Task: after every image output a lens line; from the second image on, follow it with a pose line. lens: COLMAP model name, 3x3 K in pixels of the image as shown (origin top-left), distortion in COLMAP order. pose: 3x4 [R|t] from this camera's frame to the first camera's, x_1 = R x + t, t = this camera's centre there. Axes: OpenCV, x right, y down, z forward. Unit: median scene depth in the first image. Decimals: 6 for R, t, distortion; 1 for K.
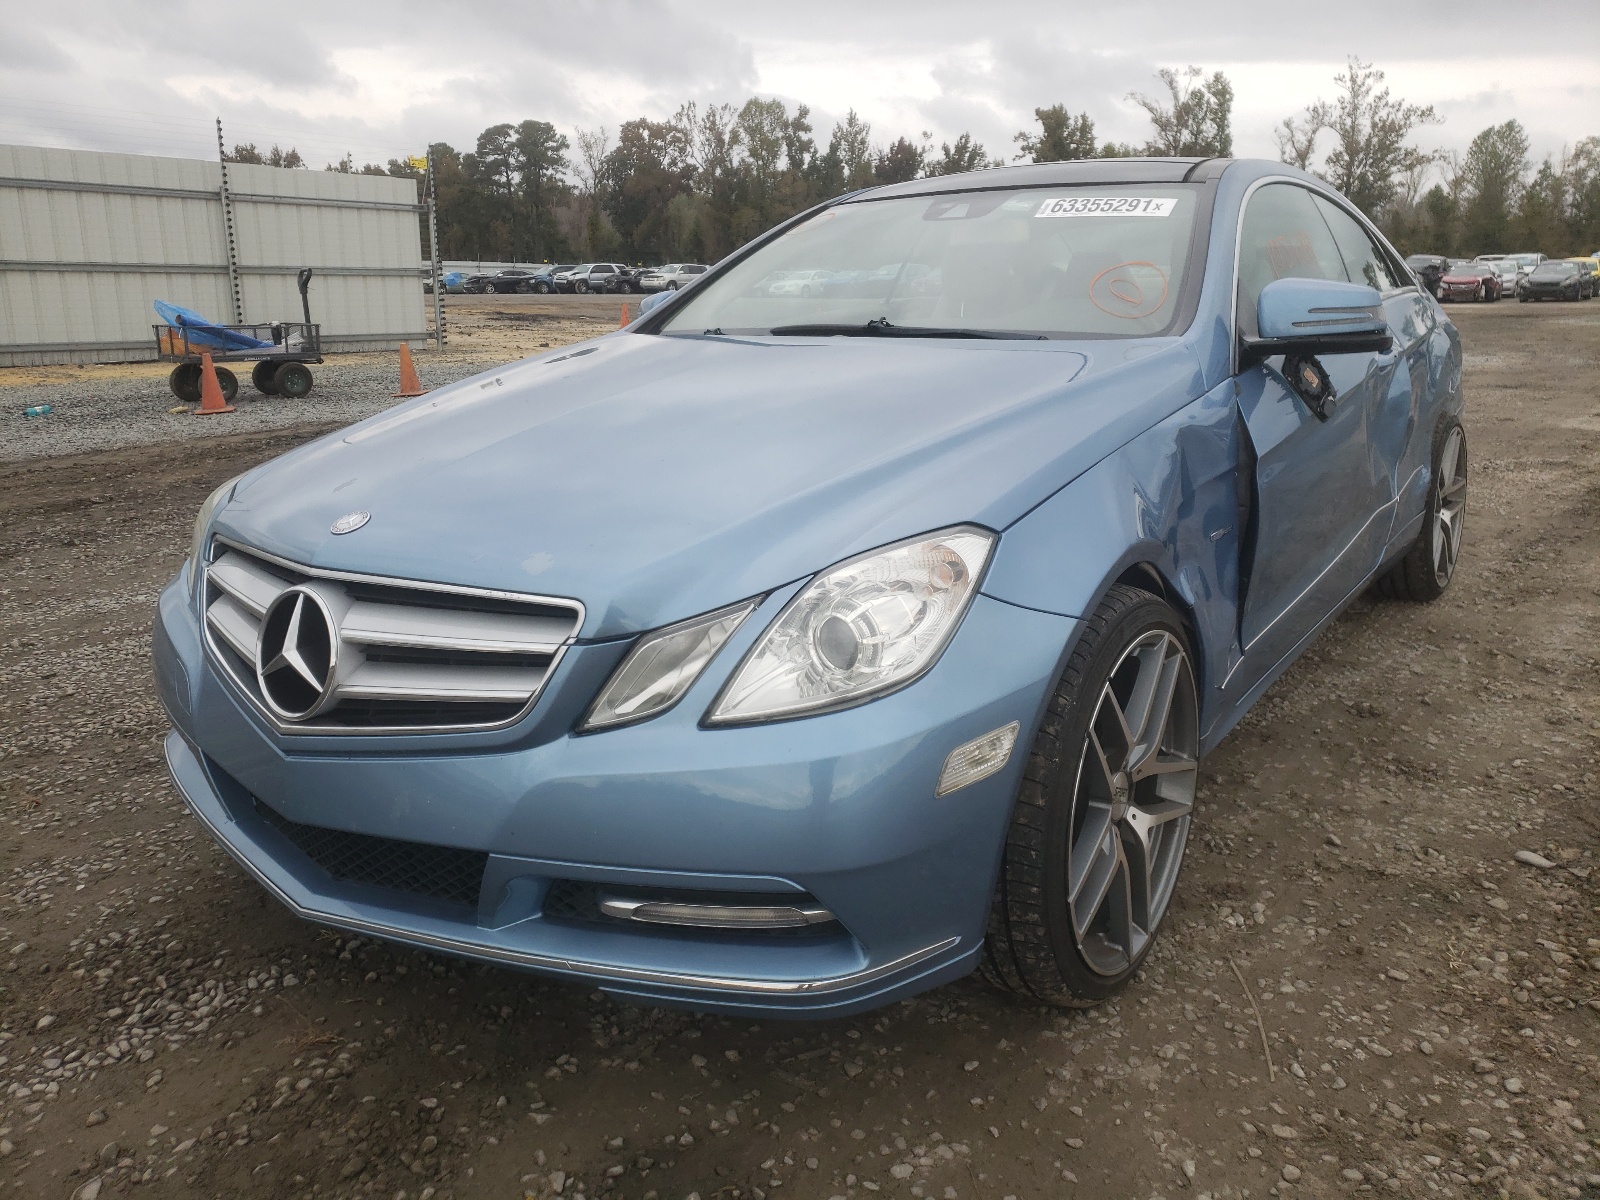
lens RADIAL K [[1212.3, 0, 794.0], [0, 1212.3, 602.8], [0, 0, 1]] dist [0.020712, 0.010713]
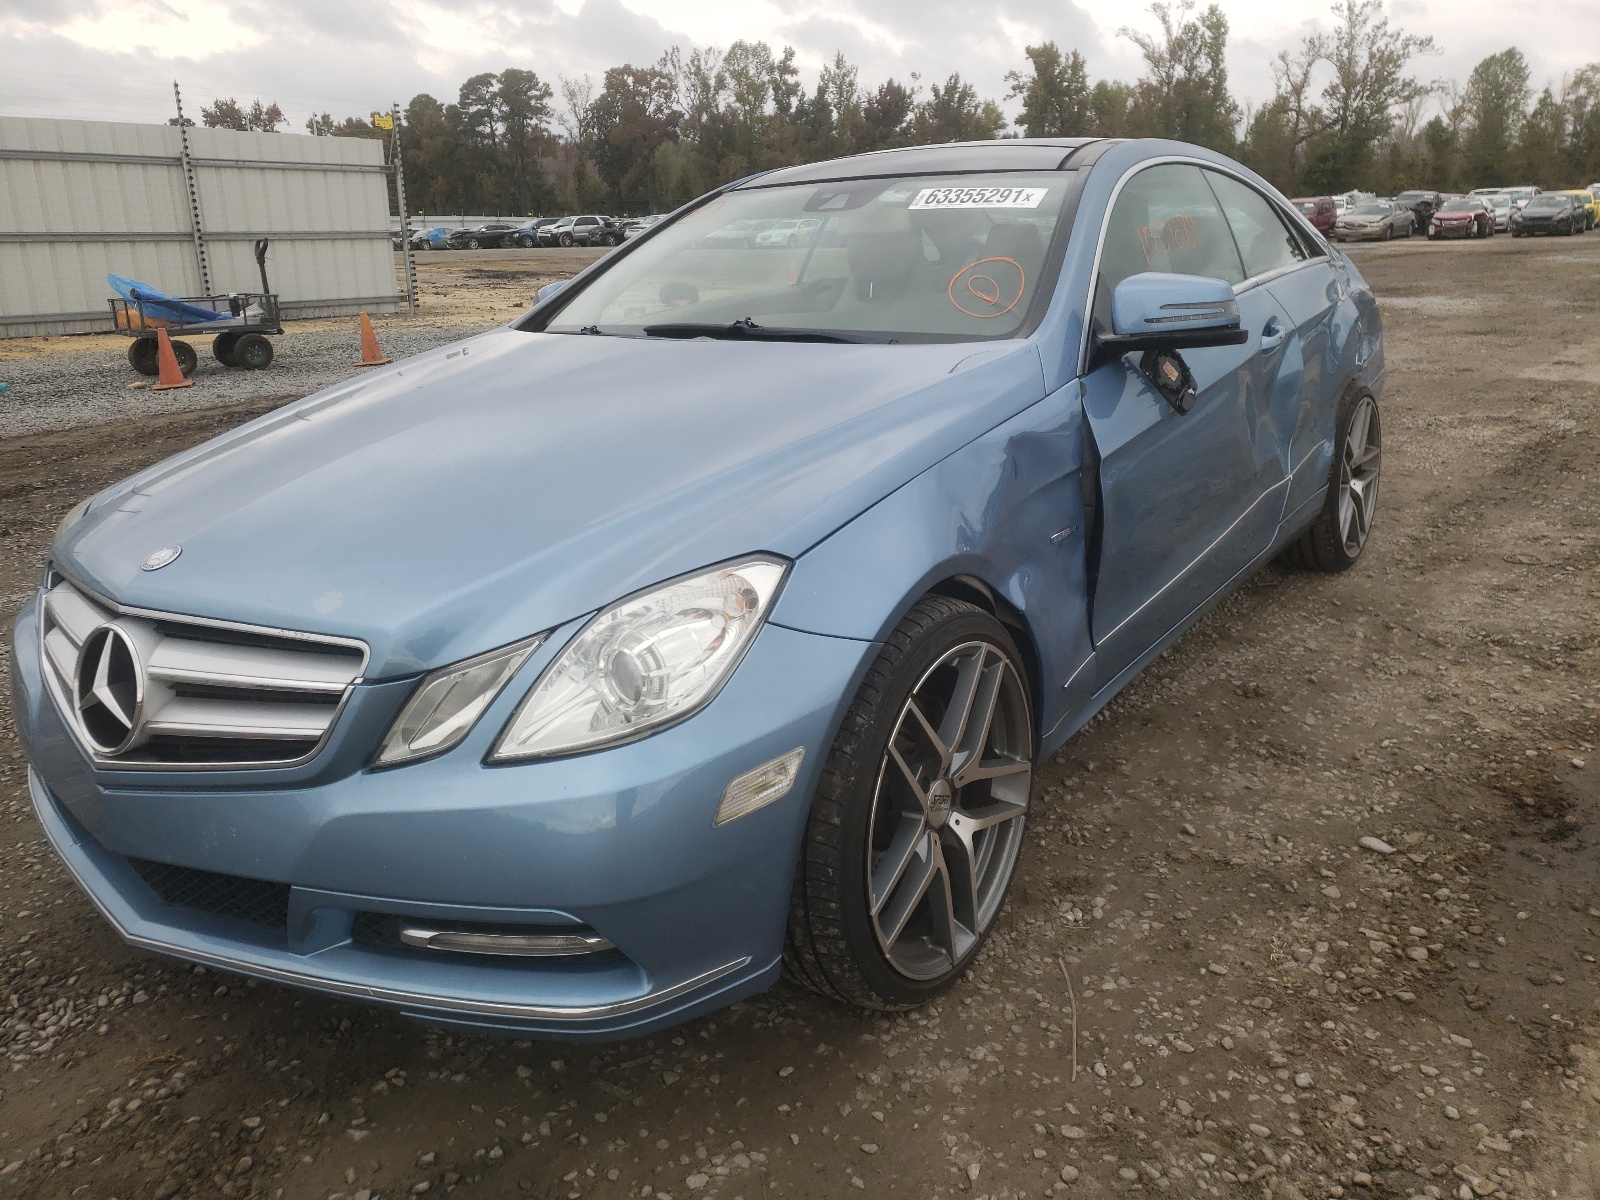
lens RADIAL K [[1212.3, 0, 799.3], [0, 1212.3, 595.6], [0, 0, 1]] dist [0.020712, 0.010713]
pose [[0.999813, -0.019246, -0.001647, 0.123013], [0.019295, 0.999104, 0.037656, -0.046004], [0.000921, -0.037681, 0.999289, -0.013005]]
